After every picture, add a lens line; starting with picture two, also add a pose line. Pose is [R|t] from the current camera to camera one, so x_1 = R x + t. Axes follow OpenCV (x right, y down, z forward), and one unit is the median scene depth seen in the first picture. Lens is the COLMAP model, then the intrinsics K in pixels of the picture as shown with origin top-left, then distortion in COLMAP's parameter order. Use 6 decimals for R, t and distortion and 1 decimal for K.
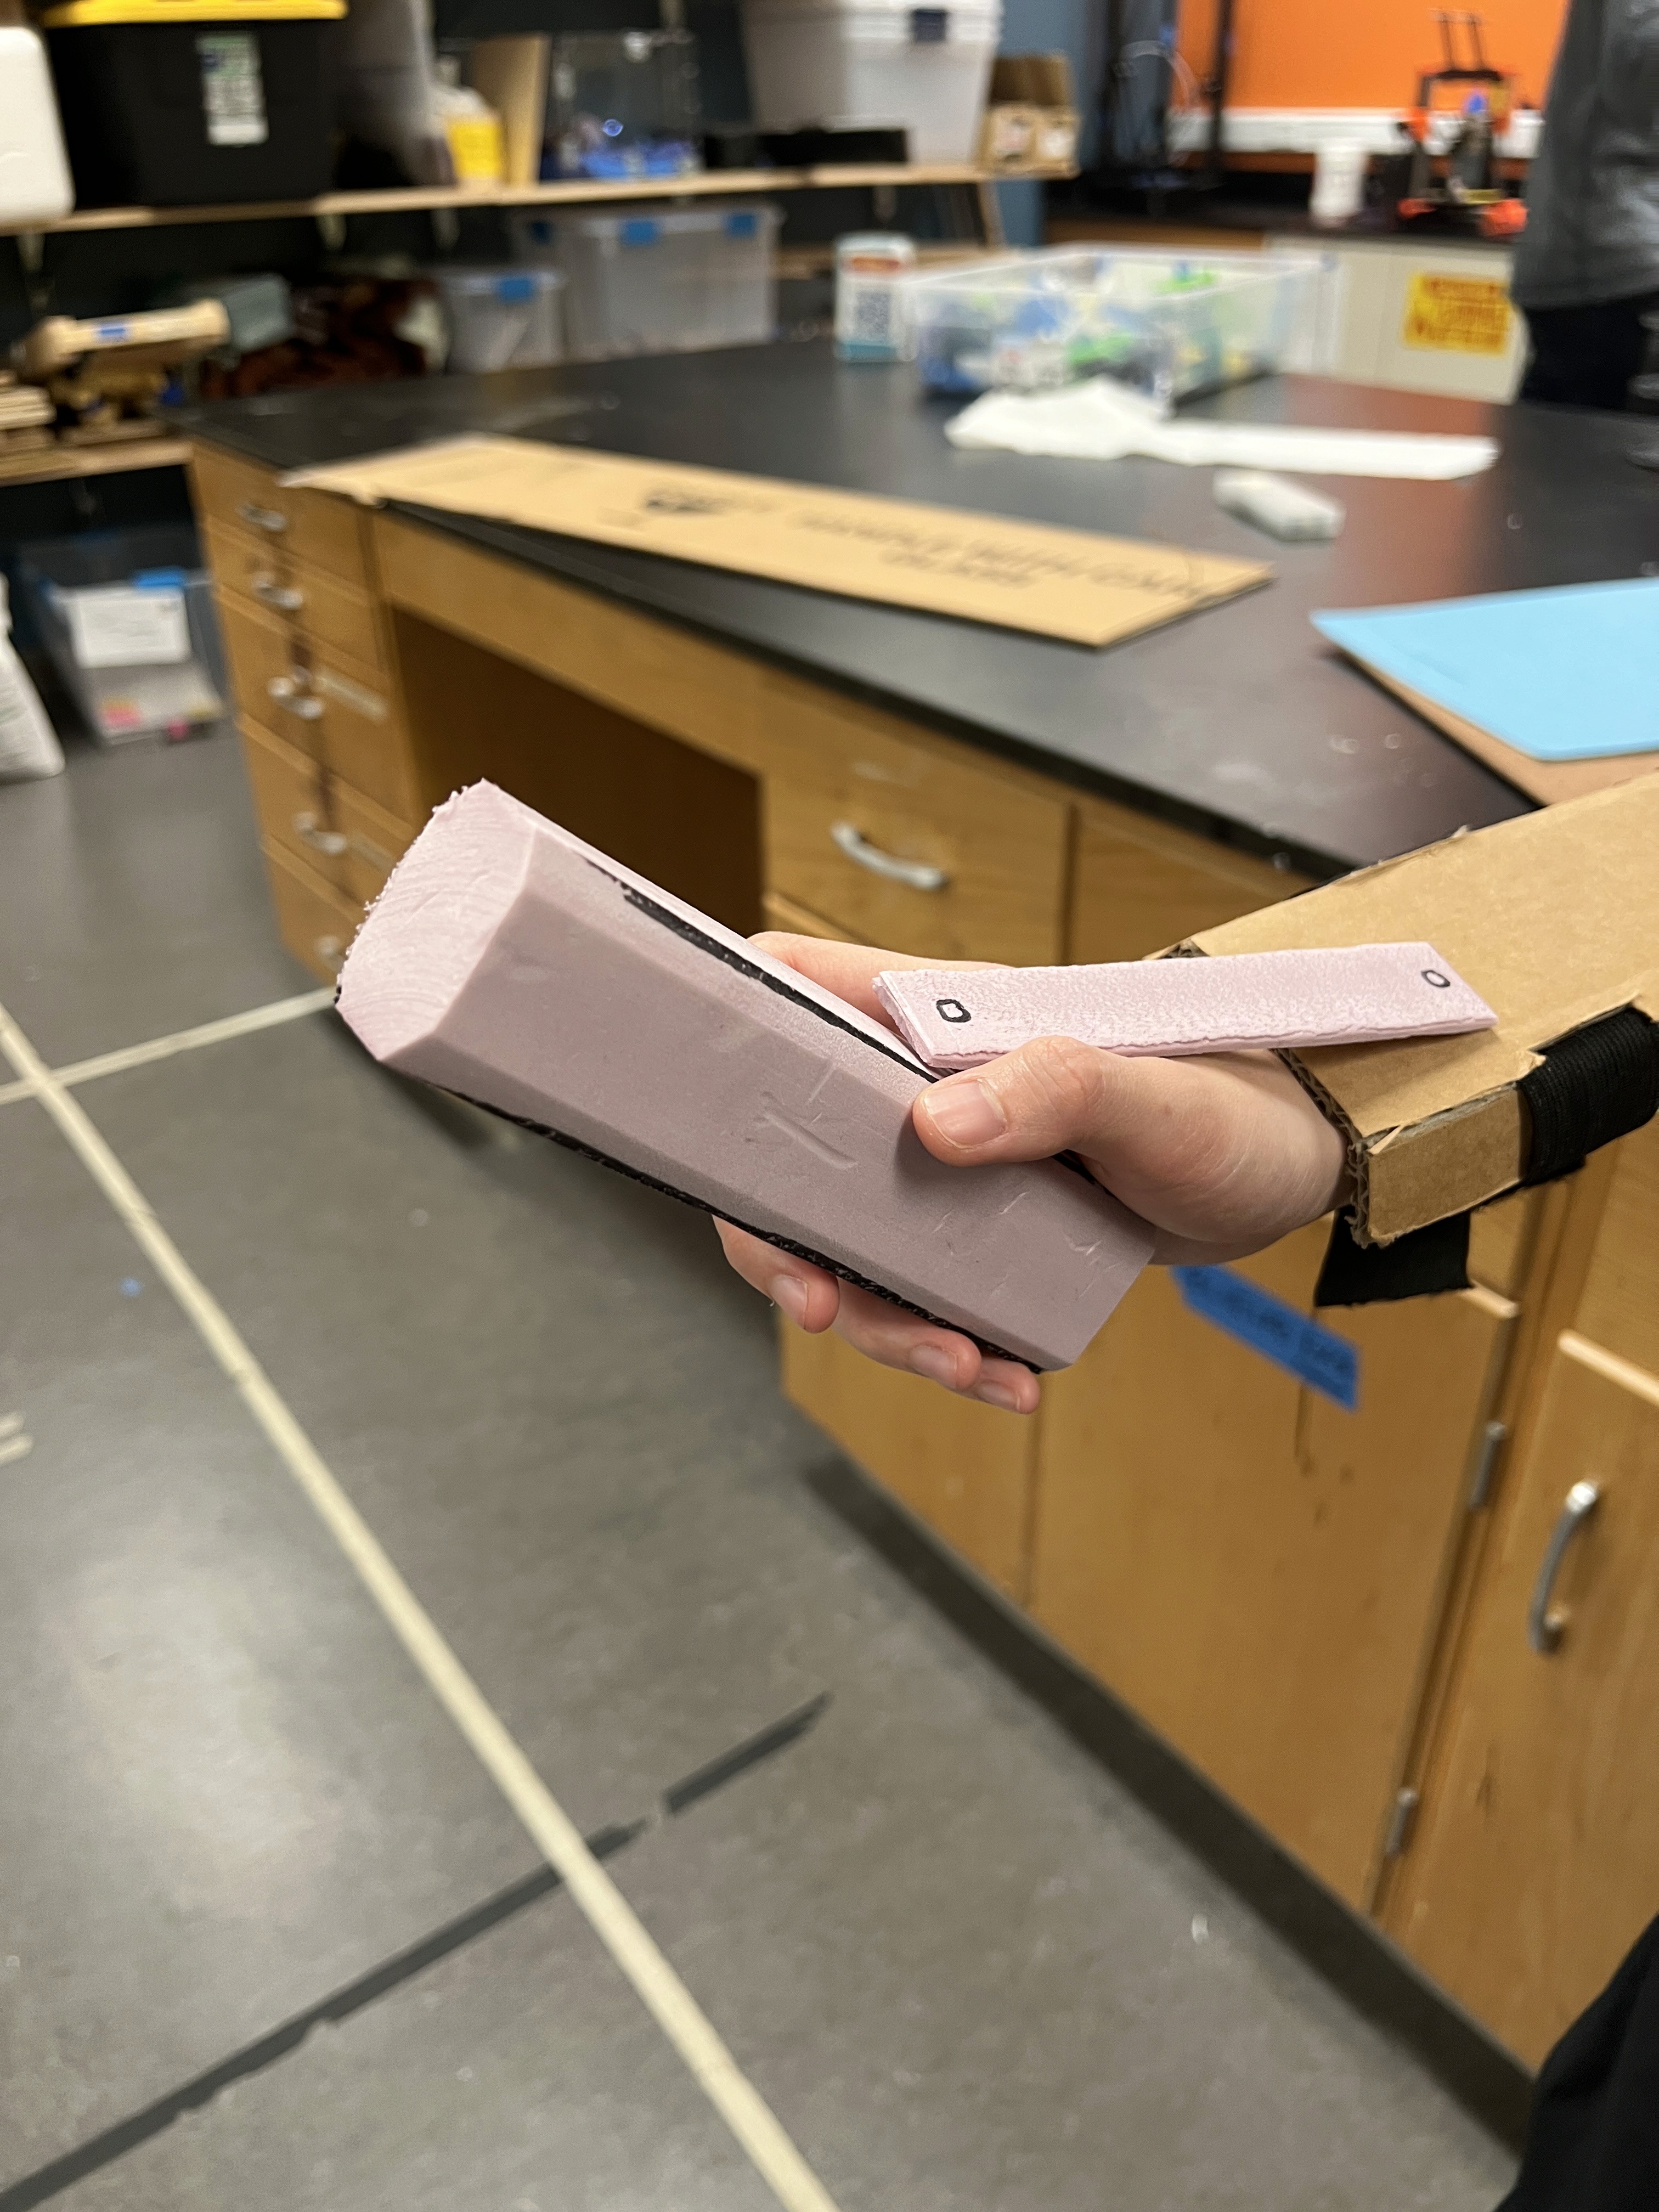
lens RADIAL K [[1684.1, 0, 857.2], [0, 1684.1, 1102.8], [0, 0, 1]] dist [-0.046029, 0.000886]
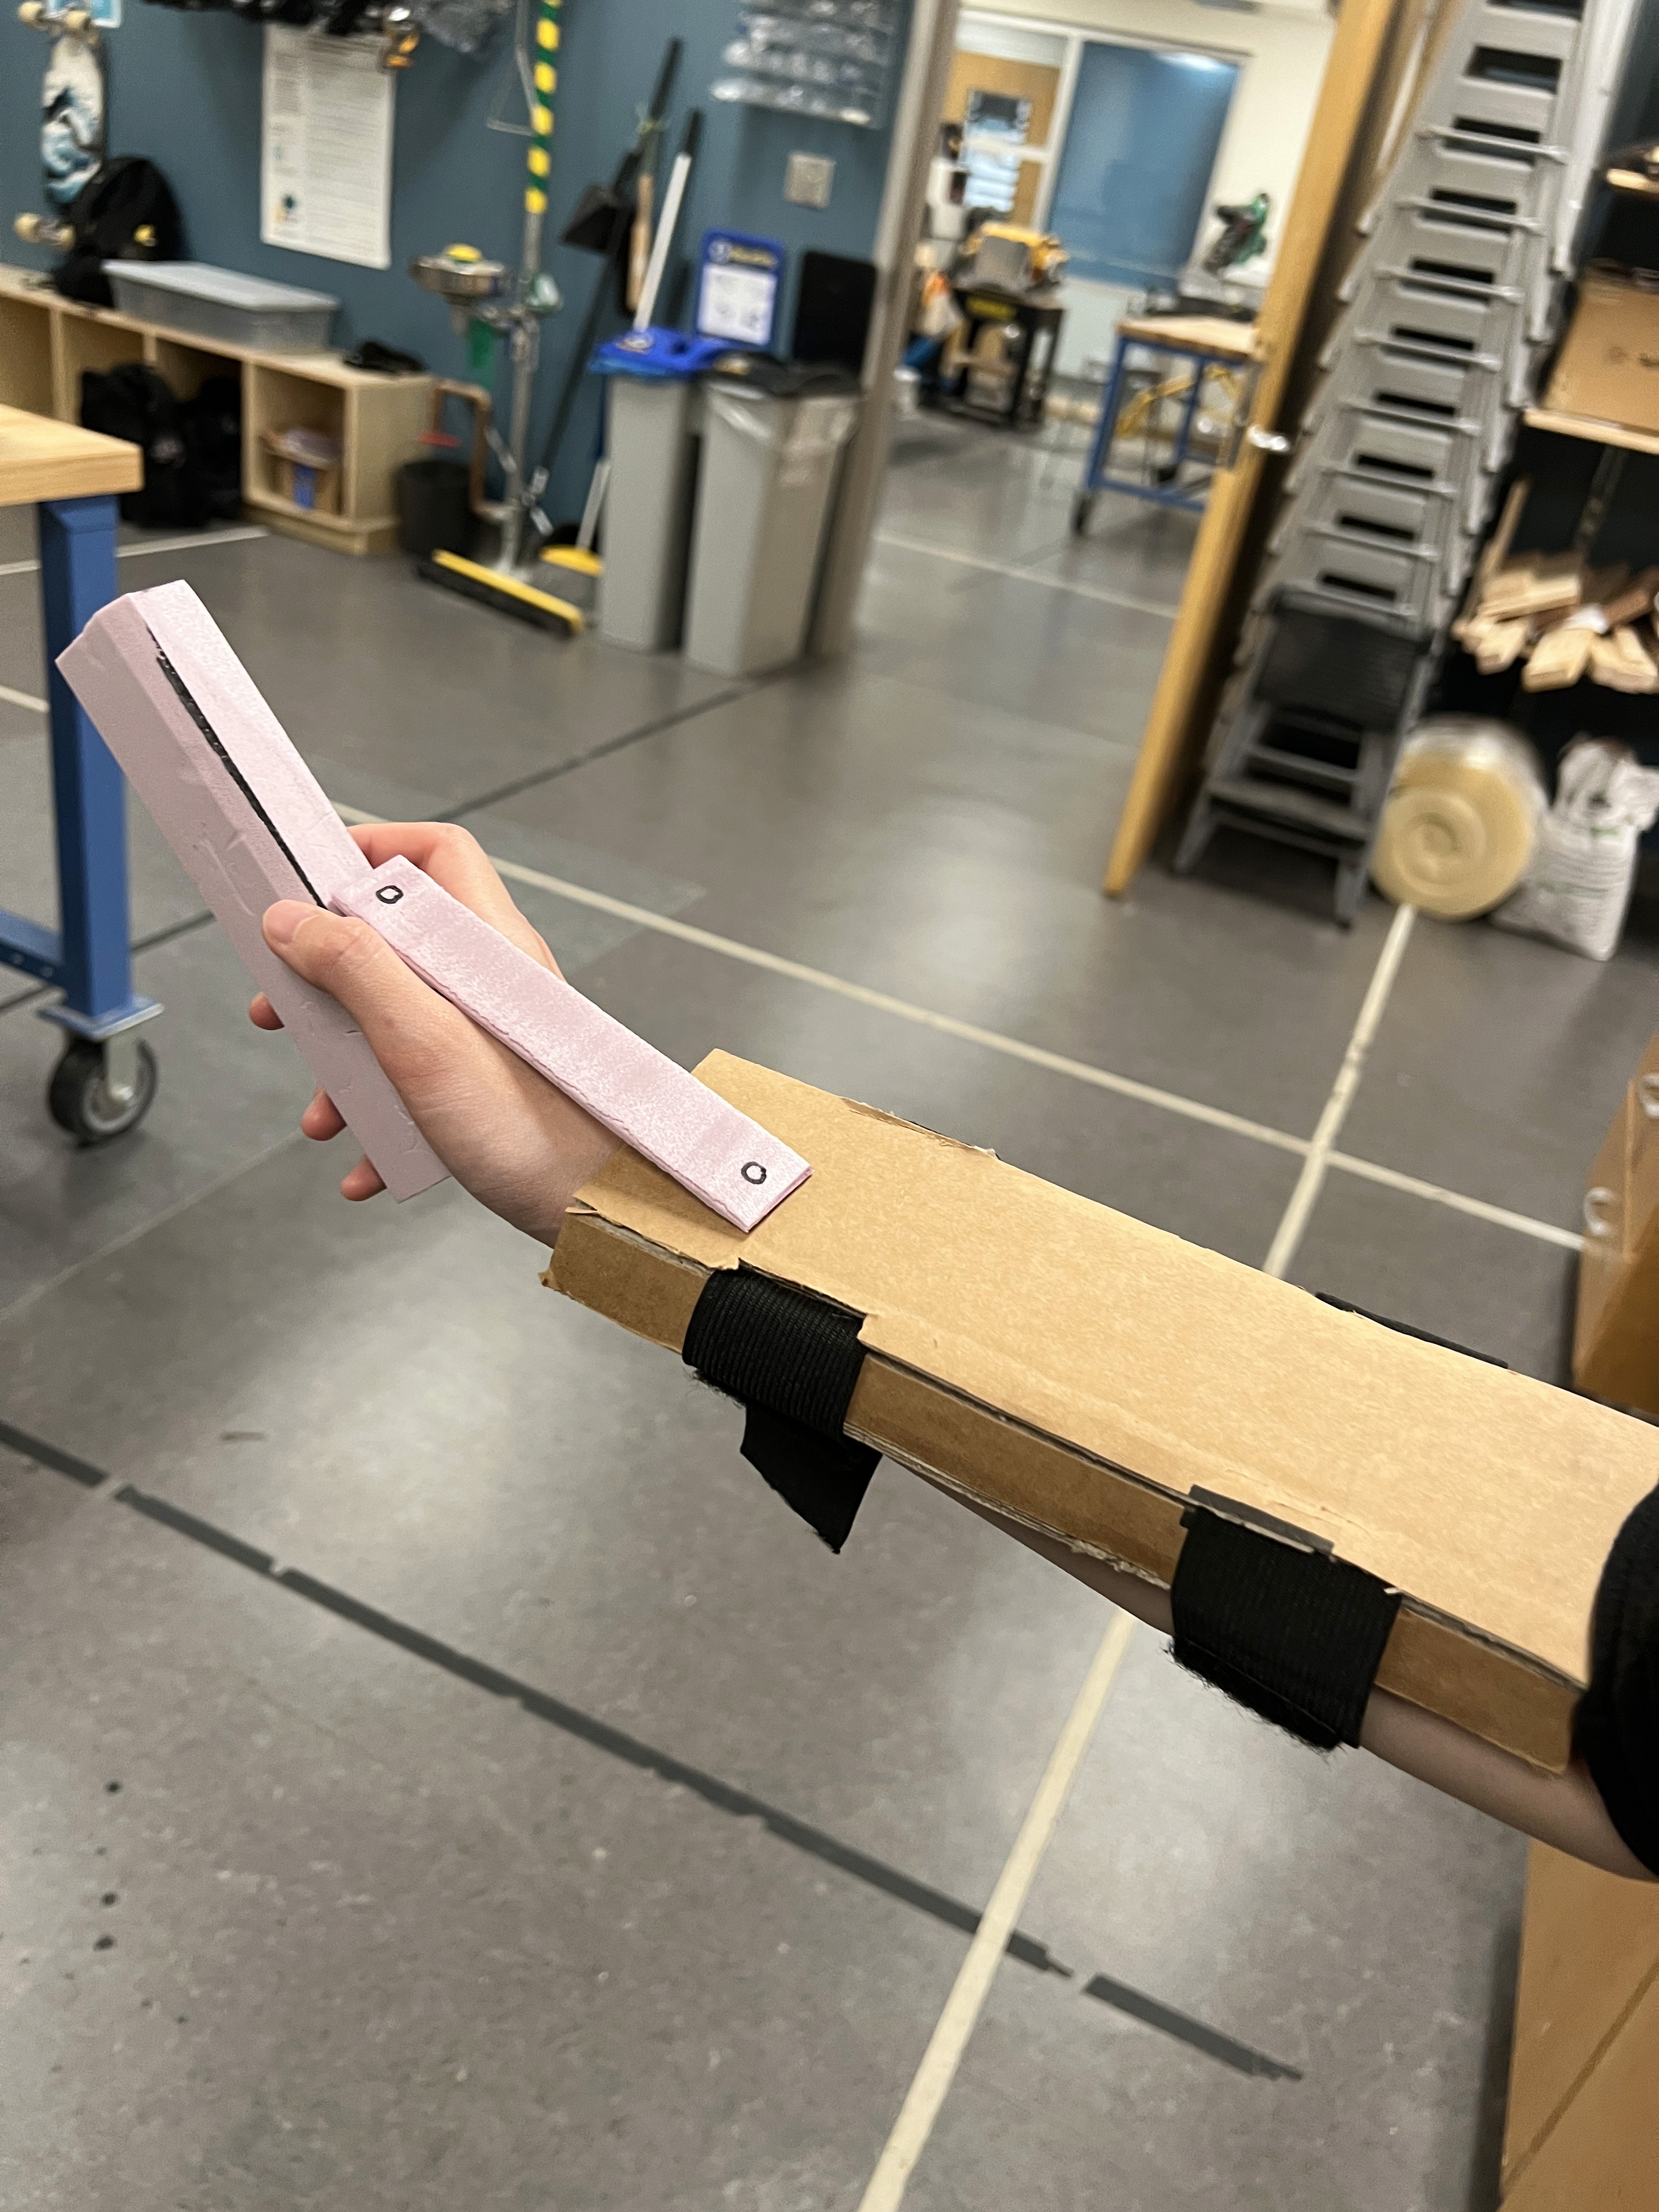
lens RADIAL K [[1684.1, 0, 857.2], [0, 1684.1, 1102.8], [0, 0, 1]] dist [-0.046029, 0.000886]
pose [[0.473832, 0.516076, -0.713546, 0.273356], [-0.597781, 0.783491, 0.169706, -0.081273], [0.646638, 0.346132, 0.679744, 0.053717]]
